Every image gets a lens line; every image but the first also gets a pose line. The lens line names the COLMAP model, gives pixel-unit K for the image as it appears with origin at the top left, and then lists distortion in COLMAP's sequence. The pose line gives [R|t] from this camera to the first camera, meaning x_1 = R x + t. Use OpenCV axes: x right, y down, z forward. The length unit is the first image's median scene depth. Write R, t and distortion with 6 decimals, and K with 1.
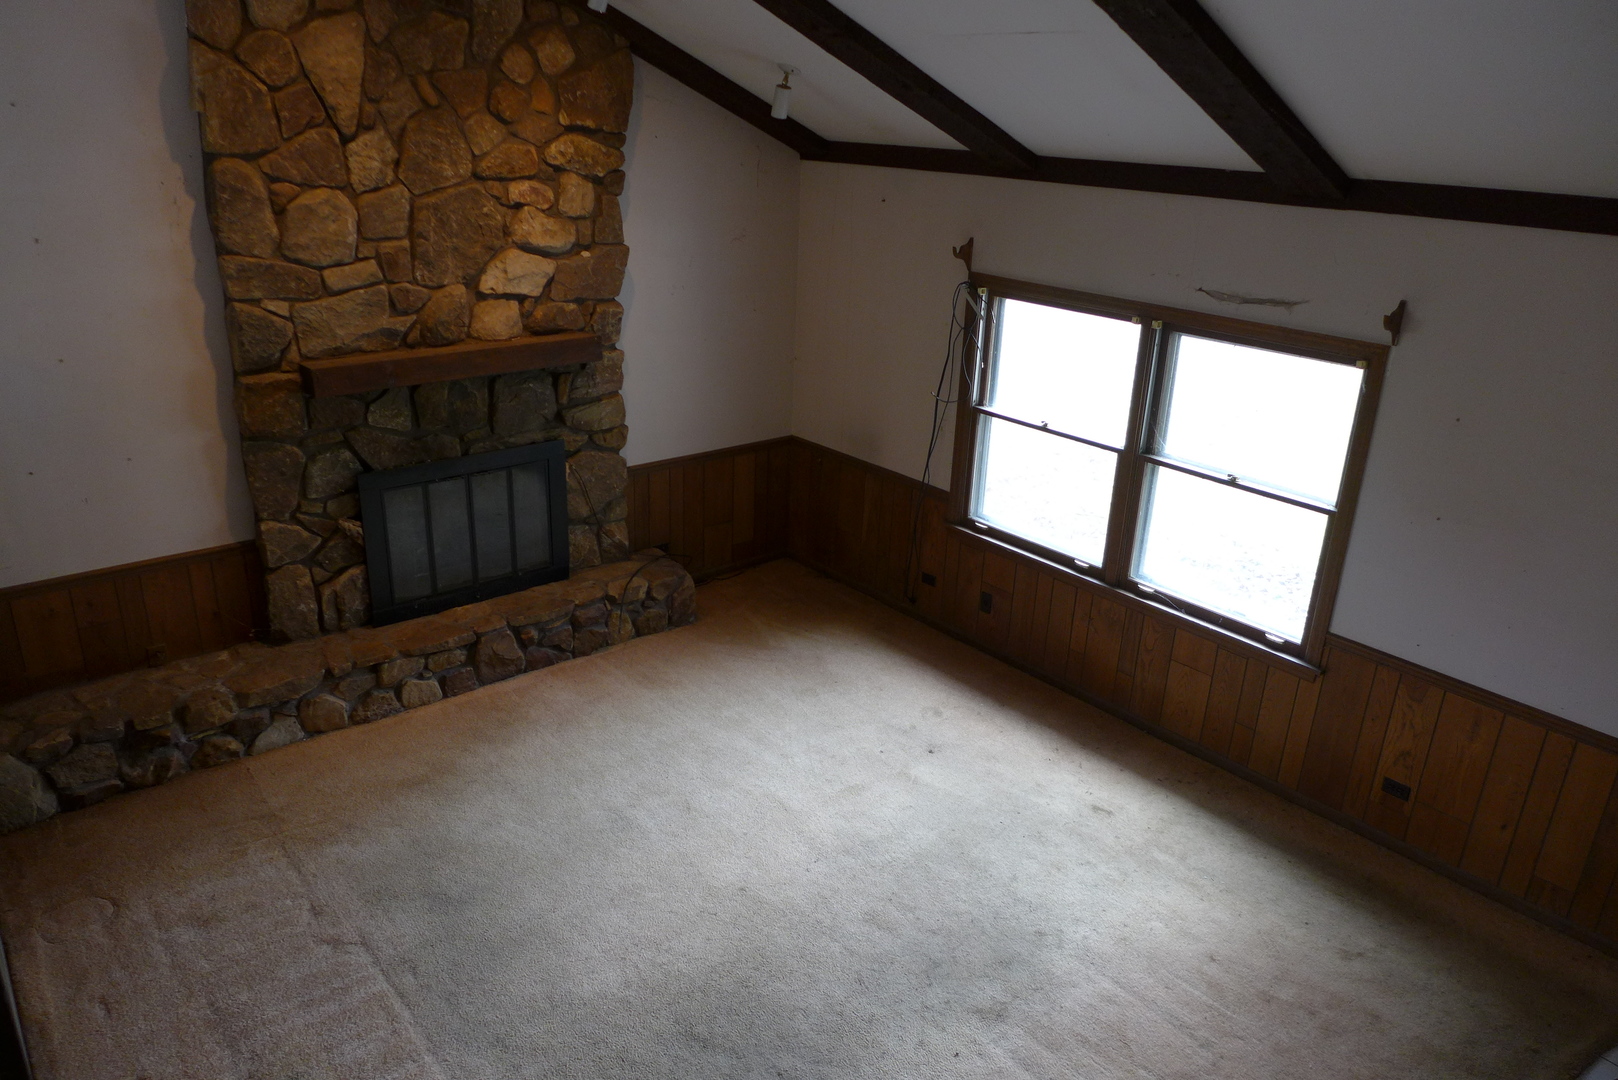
lens RADIAL K [[1122.1, 0, 795.5], [0, 1122.1, 535.5], [0, 0, 1]] dist [-0.050129, 0.022866]
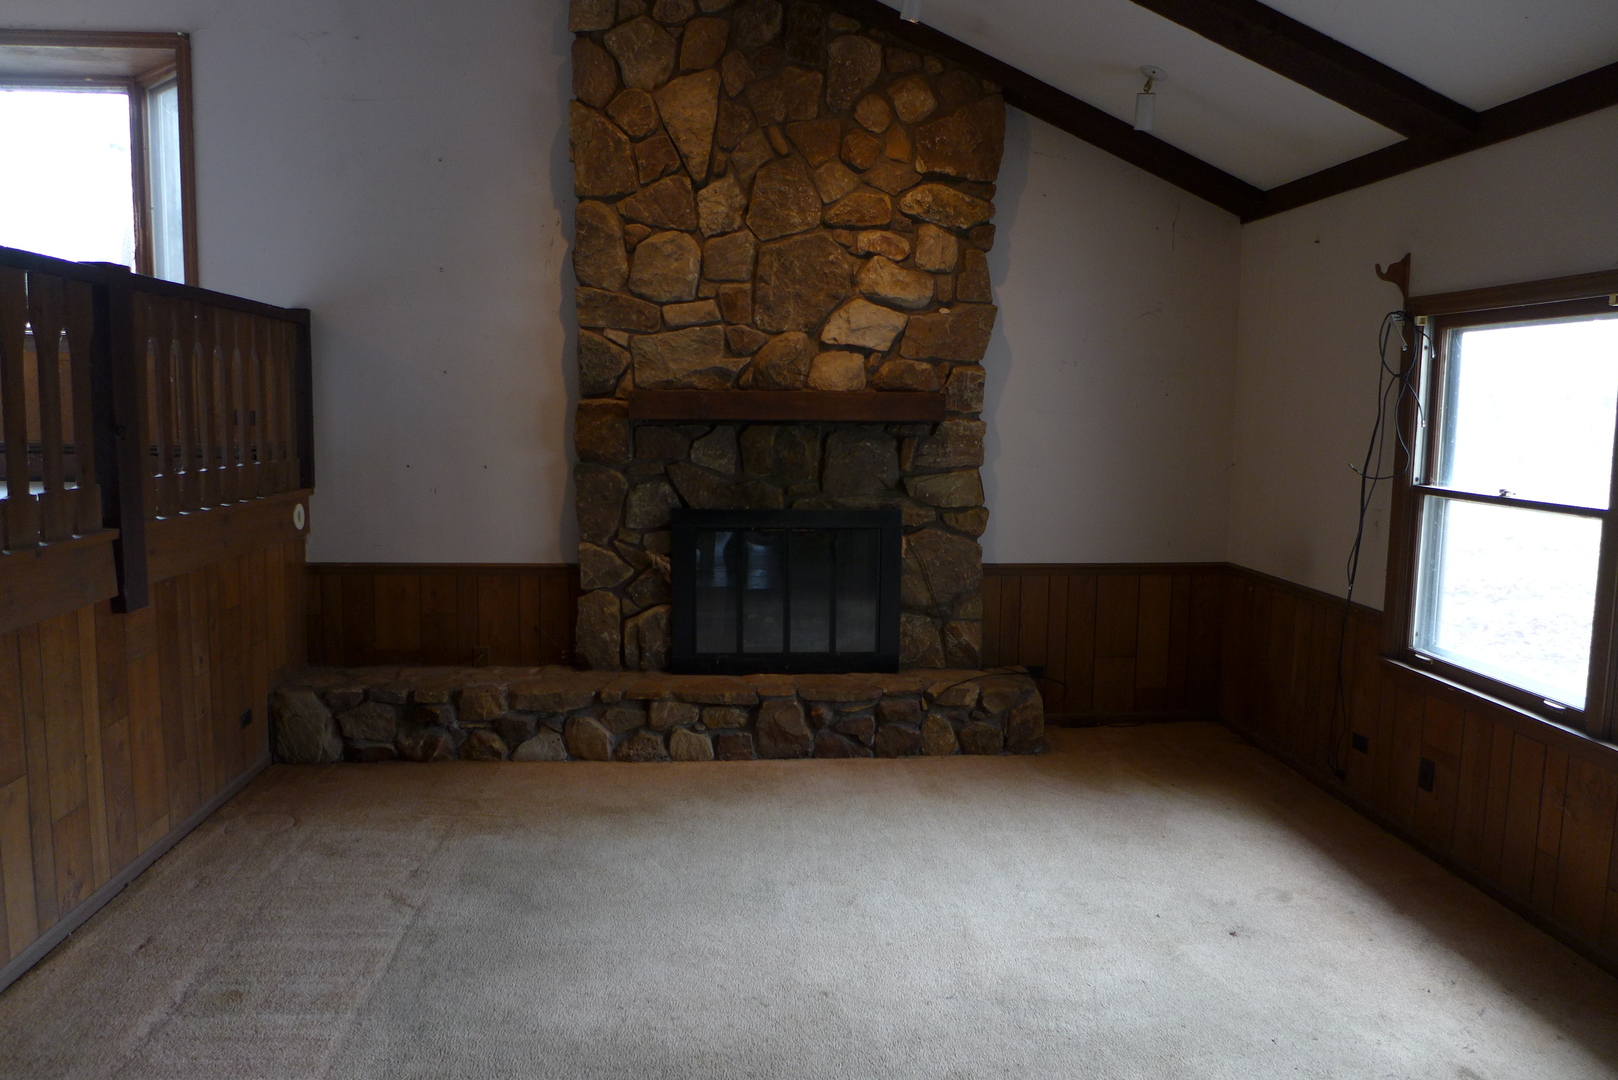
lens RADIAL K [[1122.1, 0, 810.0], [0, 1122.1, 533.5], [0, 0, 1]] dist [-0.050129, 0.022866]
pose [[0.813142, 0.037820, -0.580835, 0.284345], [-0.190405, 0.960269, -0.204032, 0.144351], [0.550041, 0.276501, 0.788037, 0.274132]]
